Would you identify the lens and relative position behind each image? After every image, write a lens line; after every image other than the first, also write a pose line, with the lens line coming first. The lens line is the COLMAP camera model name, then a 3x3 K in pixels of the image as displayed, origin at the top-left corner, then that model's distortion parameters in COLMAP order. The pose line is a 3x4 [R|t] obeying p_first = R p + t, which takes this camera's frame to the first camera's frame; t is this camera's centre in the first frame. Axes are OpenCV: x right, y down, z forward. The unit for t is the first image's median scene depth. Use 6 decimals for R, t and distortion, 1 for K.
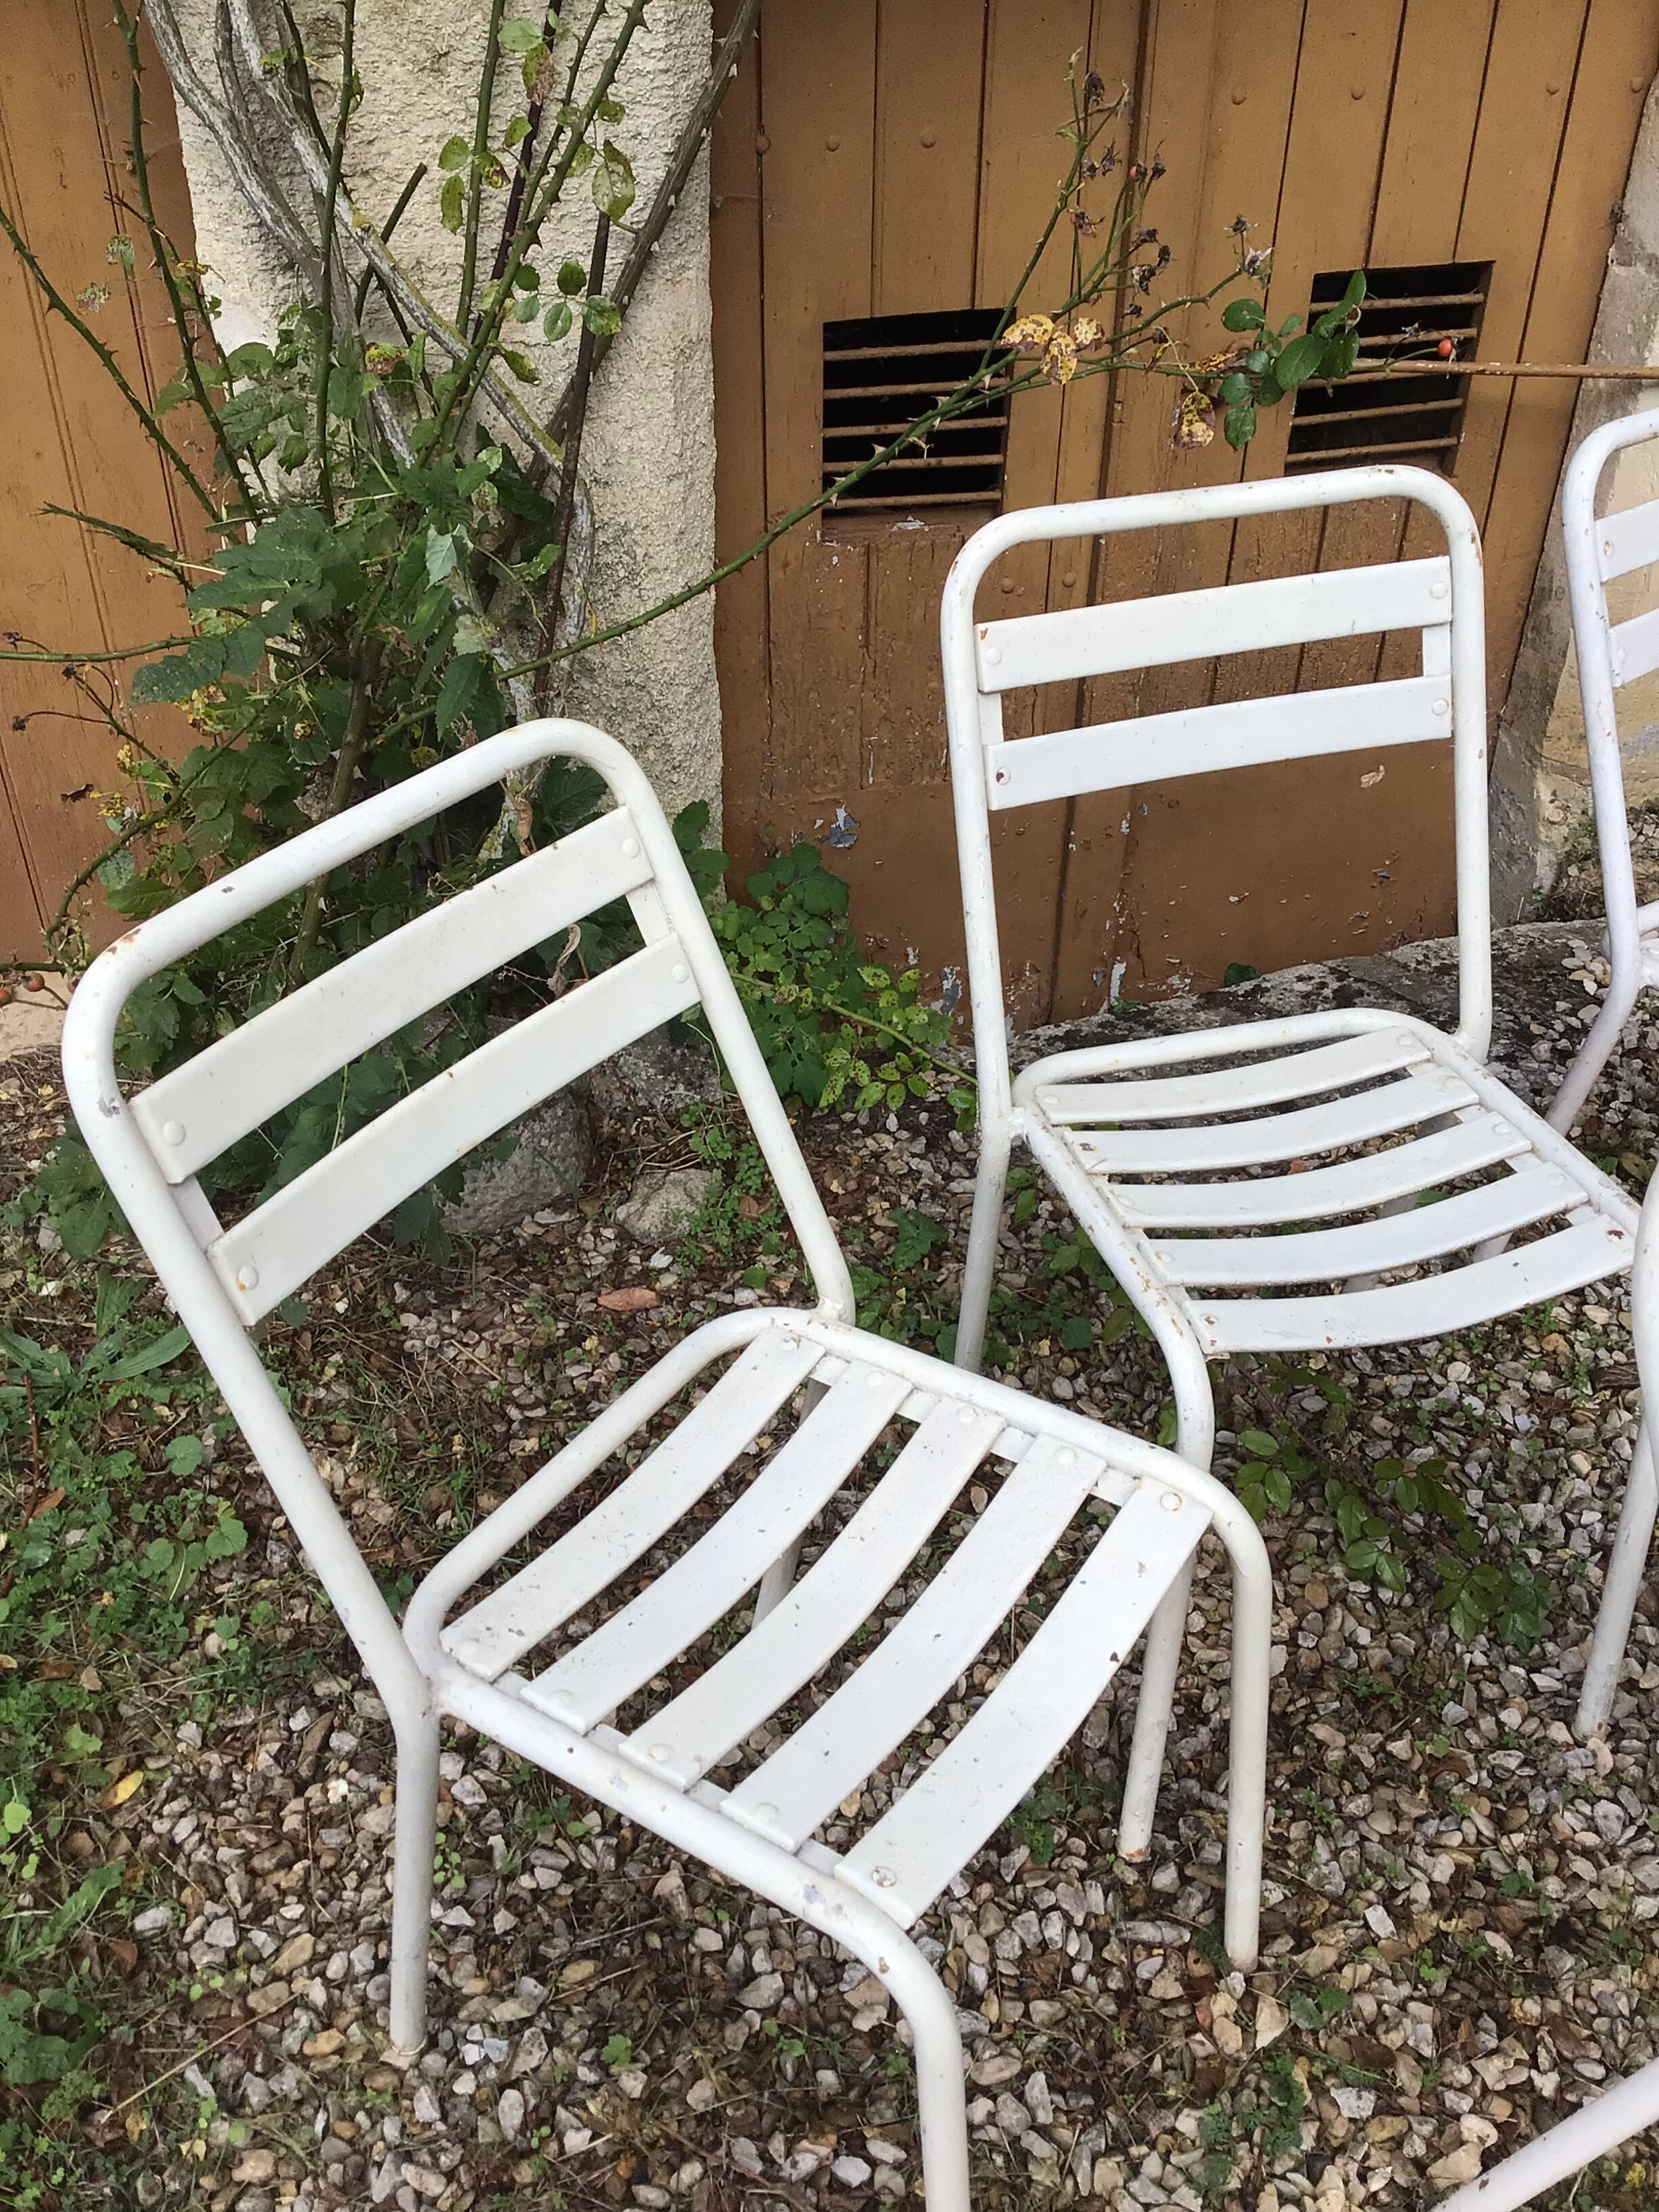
lens RADIAL K [[1990.2, 0, 837.8], [0, 1990.2, 1107.5], [0, 0, 1]] dist [0.111245, -0.219658]
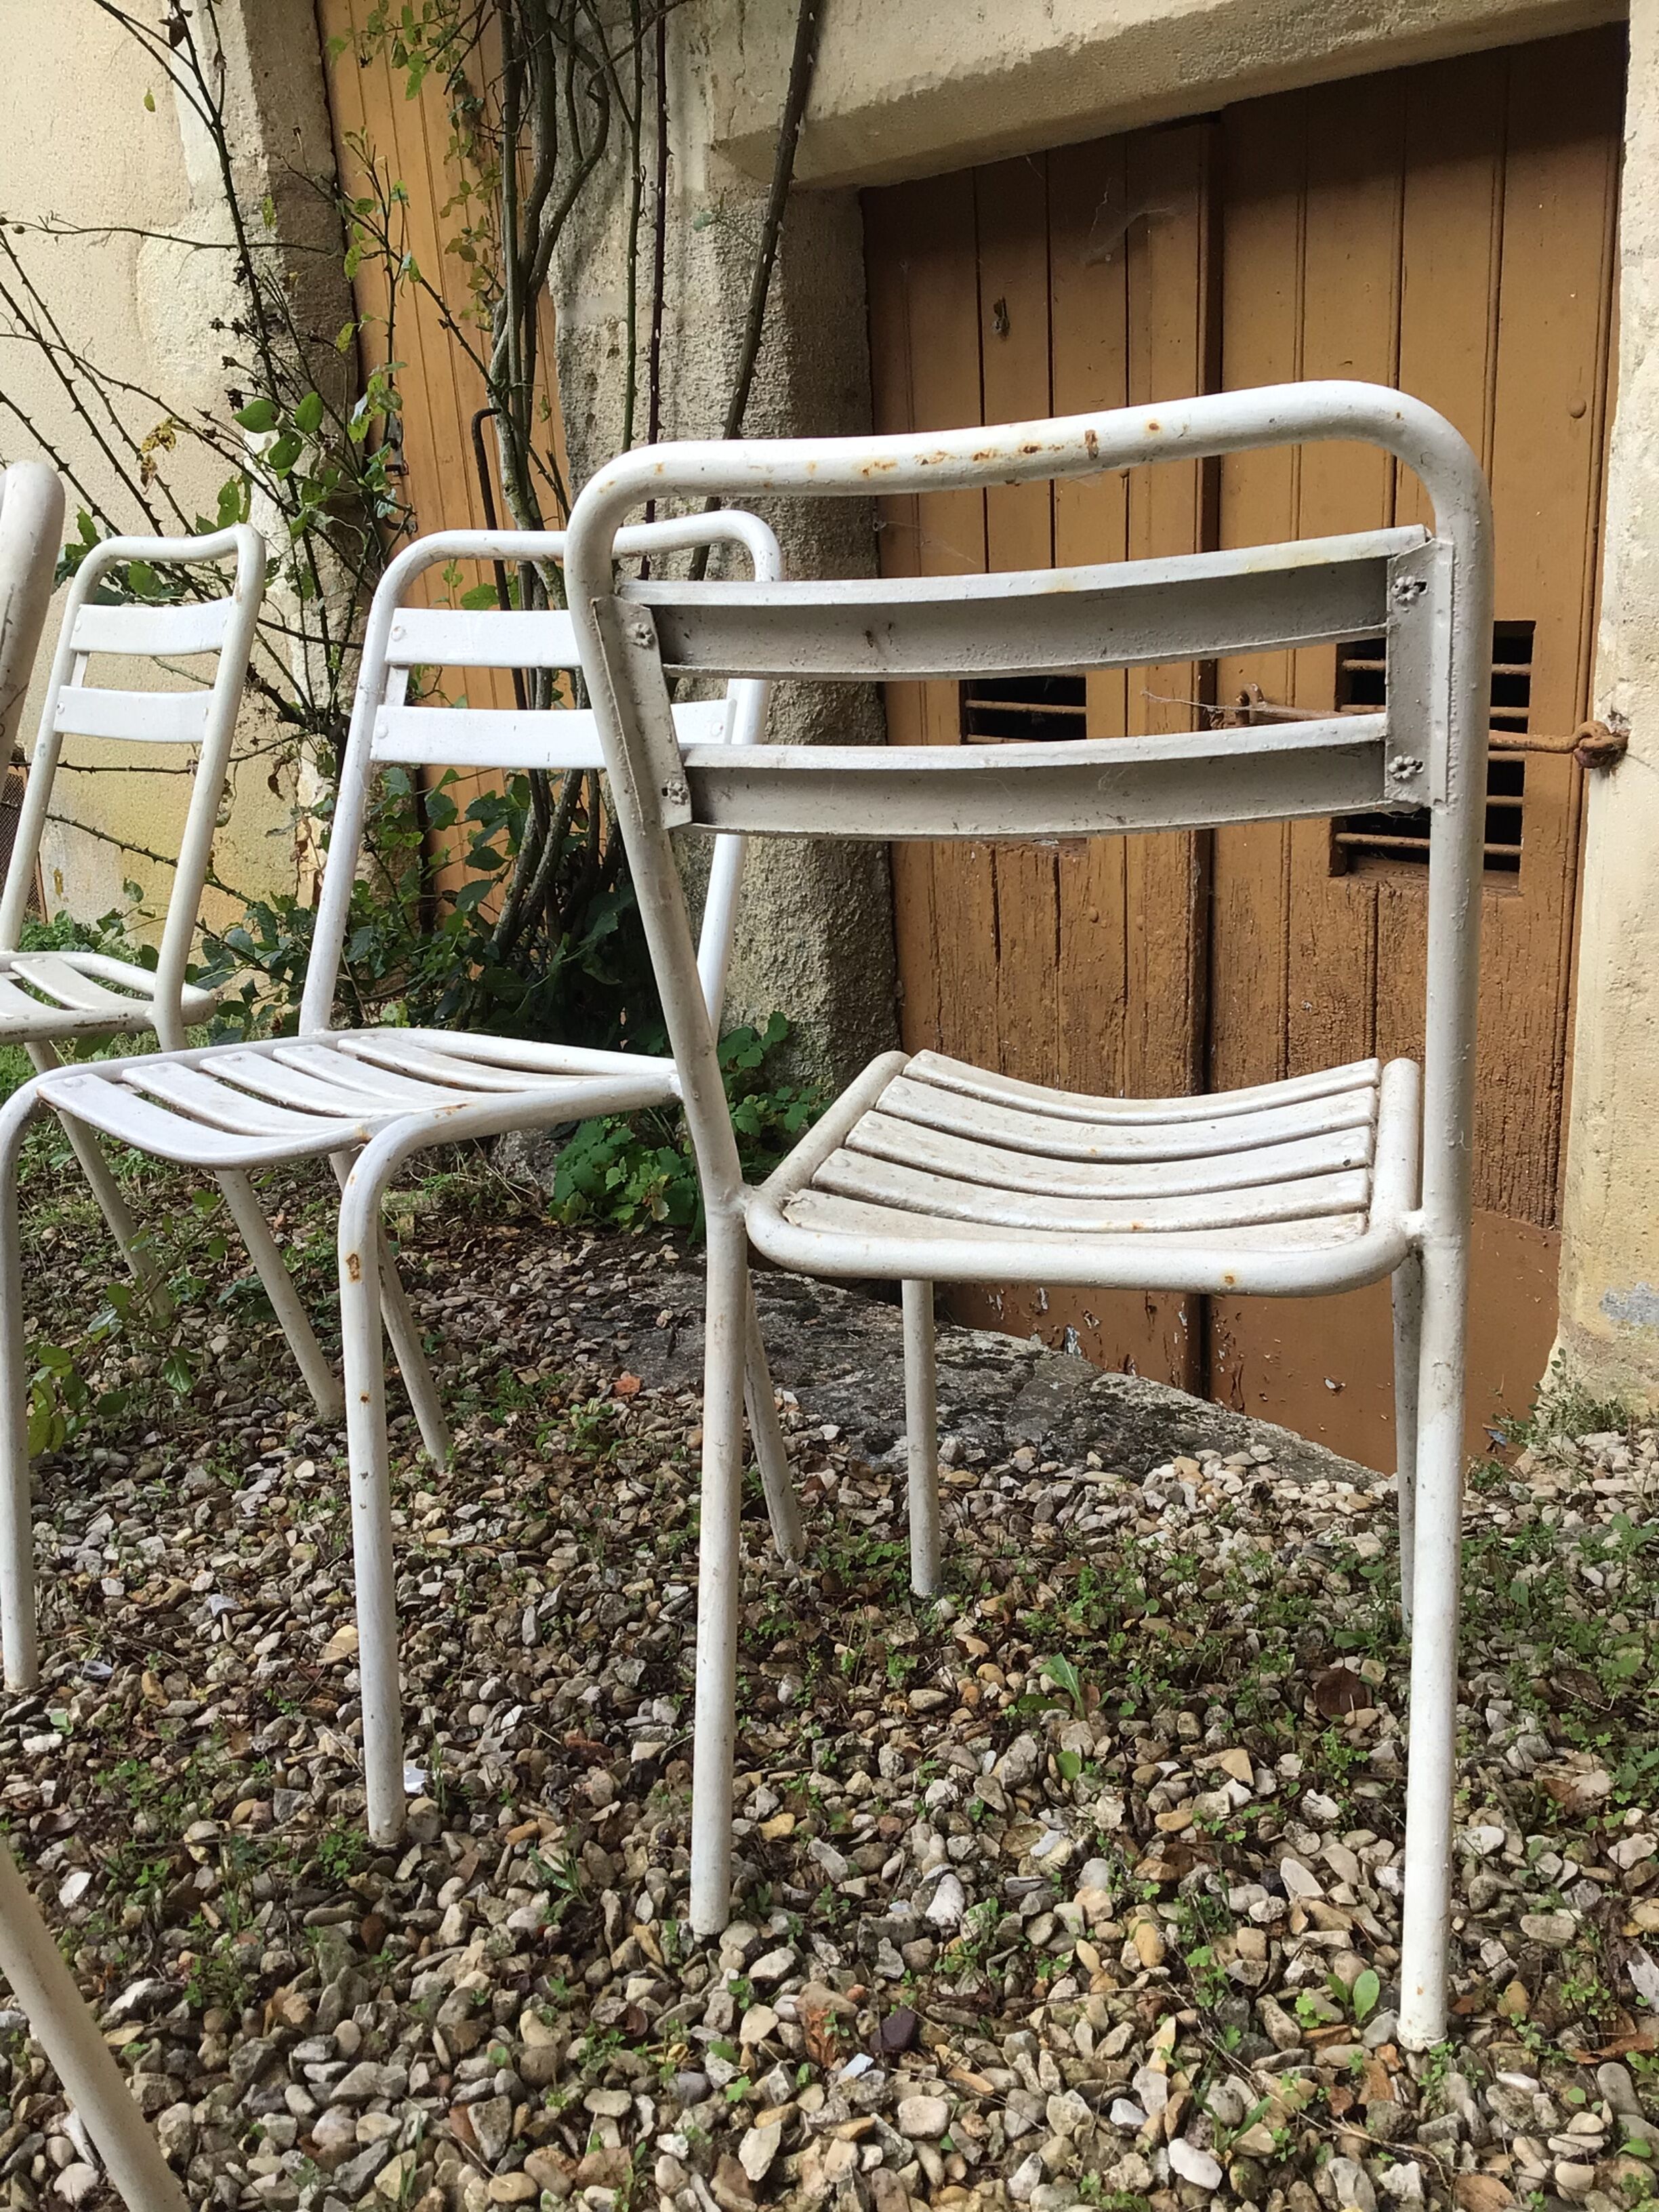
lens RADIAL K [[1984.9, 0, 824.0], [0, 1984.9, 1103.3], [0, 0, 1]] dist [0.124114, -0.244768]
pose [[0.417101, 0.229711, -0.879352, 1.575795], [-0.509248, 0.860456, -0.016775, -0.170495], [0.752790, 0.454805, 0.475877, 0.832614]]
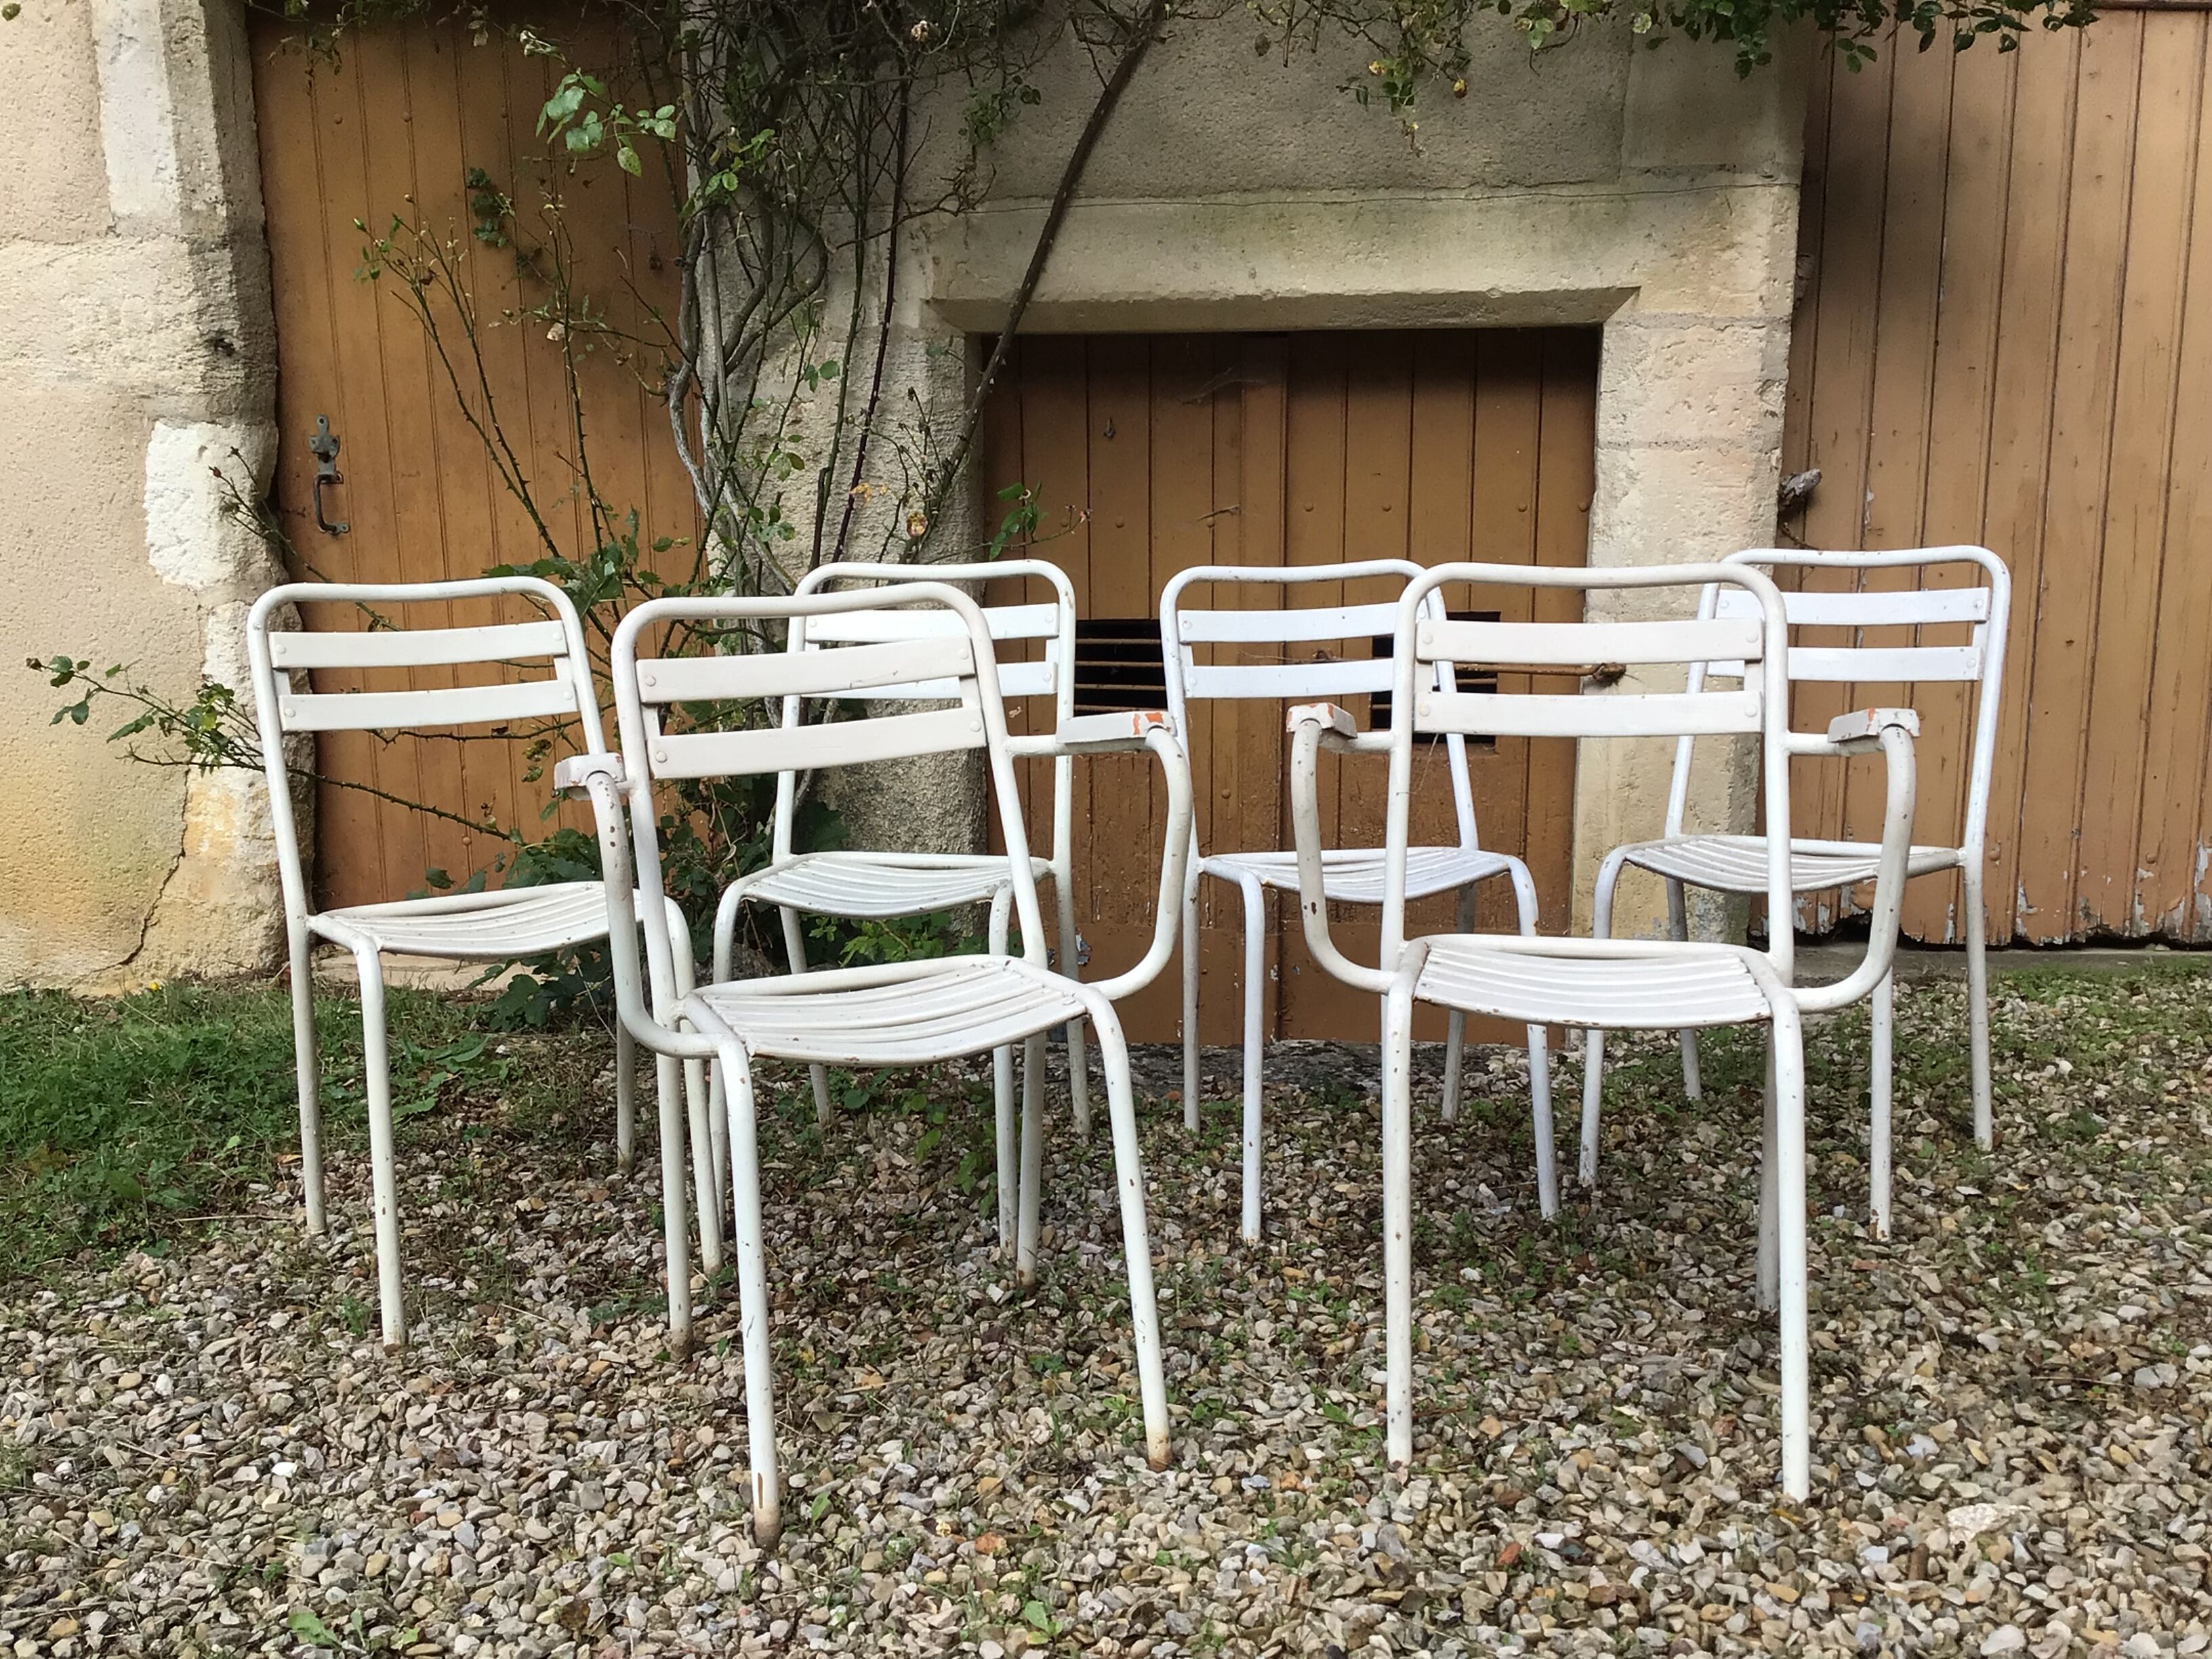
lens RADIAL K [[1984.9, 0, 1097.6], [0, 1984.9, 825.9], [0, 0, 1]] dist [0.124114, -0.244768]
pose [[0.908319, 0.064702, -0.413244, 1.138206], [-0.242739, 0.886119, -0.394804, 0.656021], [0.340639, 0.458918, 0.820585, -0.448572]]
